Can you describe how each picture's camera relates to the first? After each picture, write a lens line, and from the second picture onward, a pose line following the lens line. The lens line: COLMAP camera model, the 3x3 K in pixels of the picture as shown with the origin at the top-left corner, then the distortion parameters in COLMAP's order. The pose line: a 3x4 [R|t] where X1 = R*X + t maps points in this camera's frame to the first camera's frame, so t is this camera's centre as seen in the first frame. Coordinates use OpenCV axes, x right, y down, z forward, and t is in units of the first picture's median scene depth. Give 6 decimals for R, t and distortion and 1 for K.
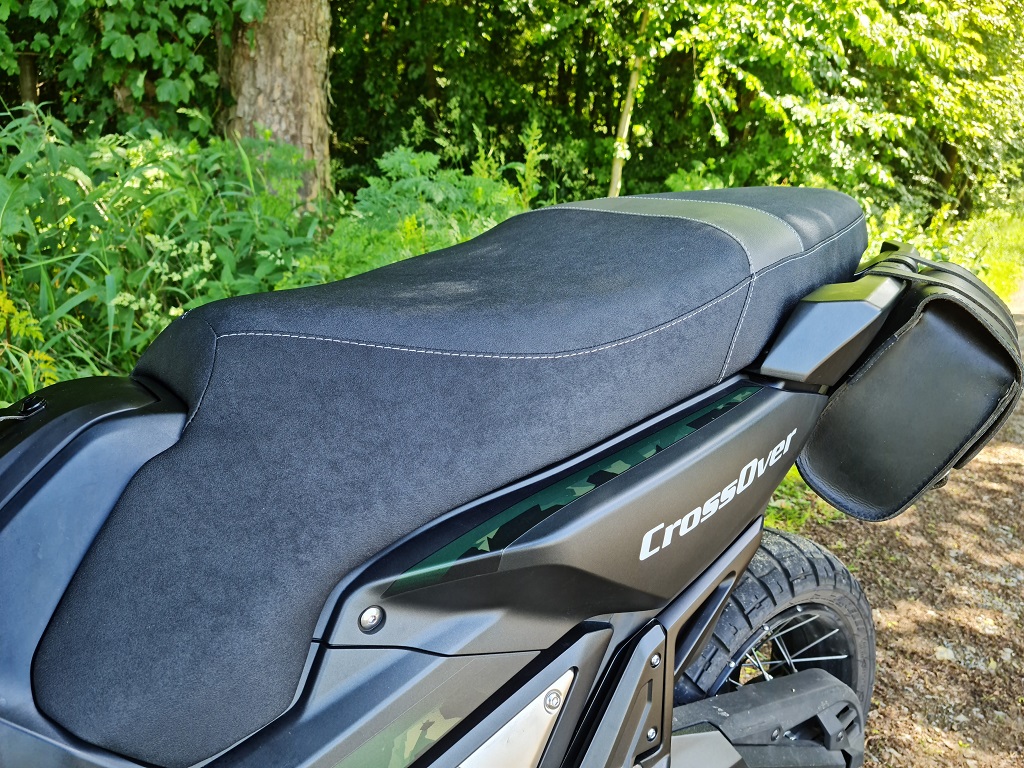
lens RADIAL K [[825.2, 0, 522.0], [0, 825.2, 384.9], [0, 0, 1]] dist [0.065062, -0.025719]
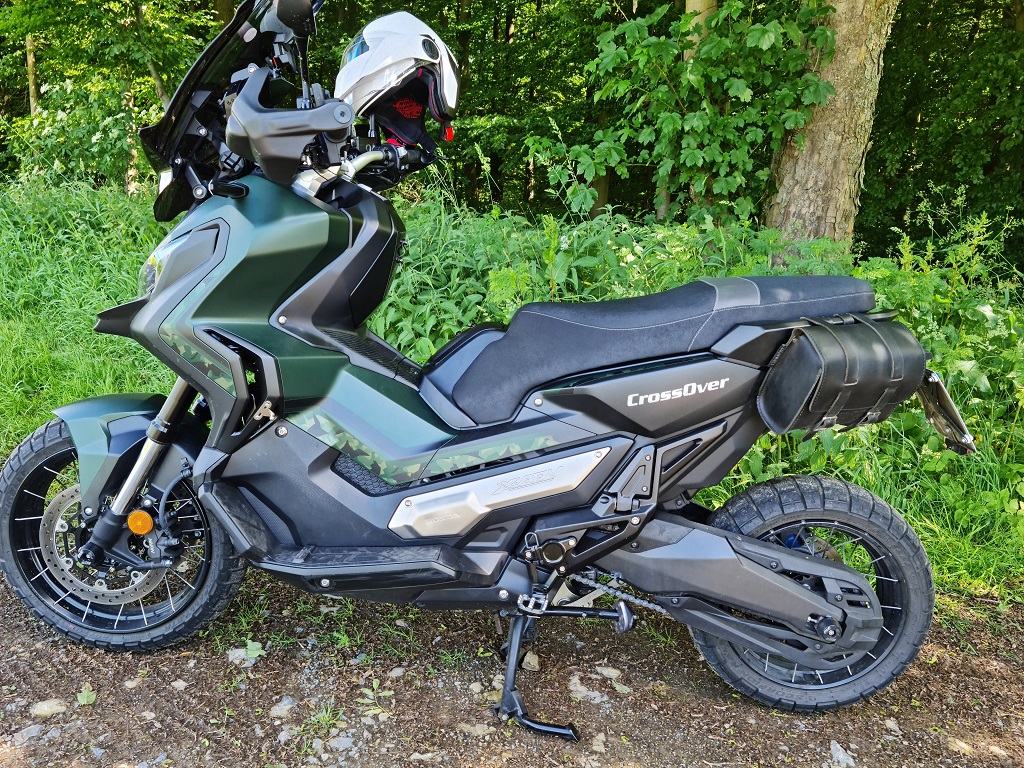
lens RADIAL K [[825.2, 0, 518.7], [0, 825.2, 380.2], [0, 0, 1]] dist [0.065062, -0.025719]
pose [[0.760131, 0.137307, -0.635097, 0.217126], [-0.188134, 0.982059, -0.012852, 0.031550], [0.621938, 0.129252, 0.772326, -0.184366]]
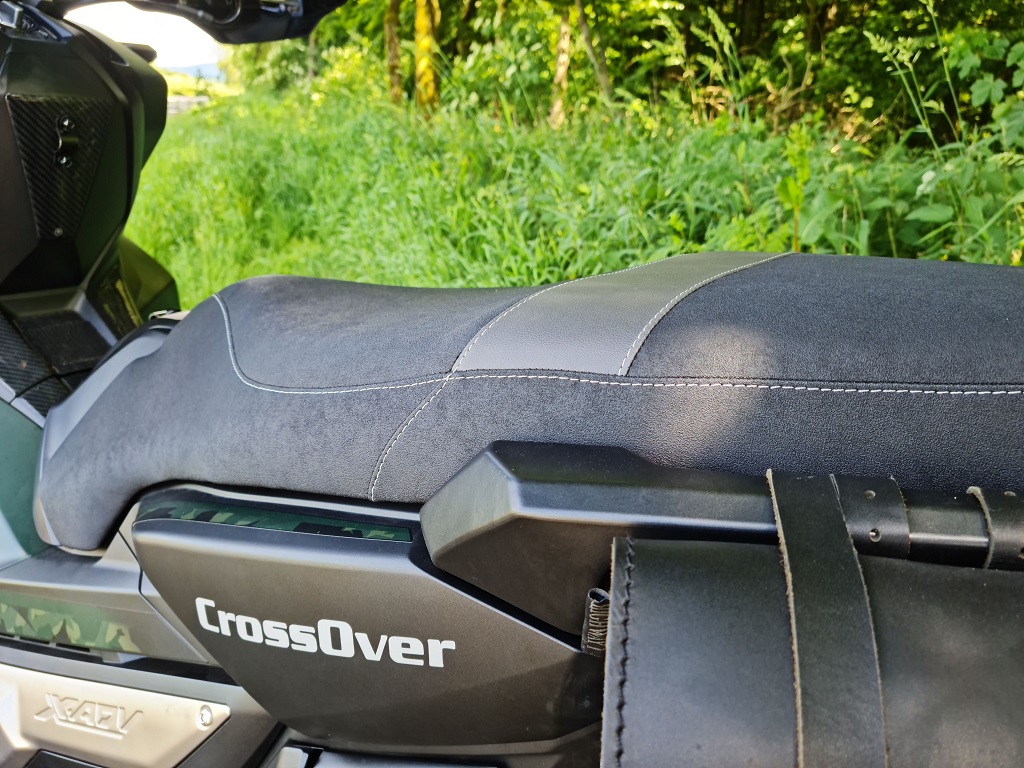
lens RADIAL K [[825.2, 0, 512.4], [0, 825.2, 385.3], [0, 0, 1]] dist [0.065062, -0.025719]
pose [[0.310212, 0.270756, -0.911296, 0.134213], [-0.280849, 0.941901, 0.184246, -0.038949], [0.908236, 0.198781, 0.368230, 0.125072]]
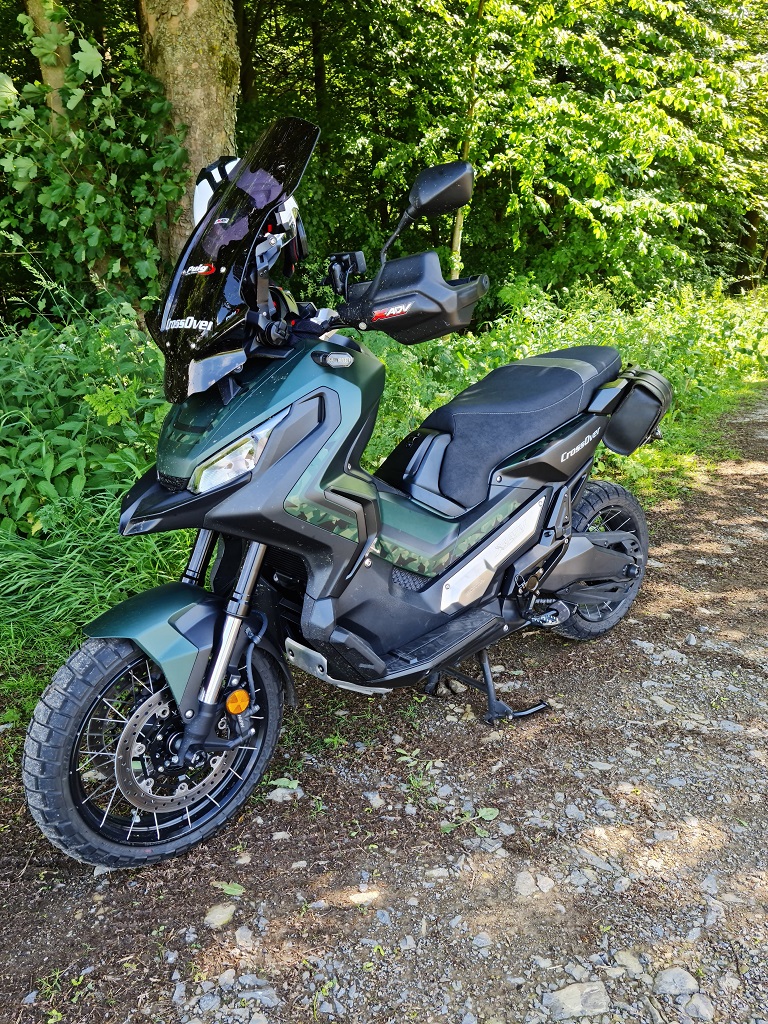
lens RADIAL K [[825.2, 0, 380.8], [0, 825.2, 512.8], [0, 0, 1]] dist [0.065062, -0.025719]
pose [[0.994139, -0.105946, 0.021506, -0.108378], [0.105098, 0.993761, 0.037336, 0.029169], [-0.025327, -0.034857, 0.999071, -0.383698]]
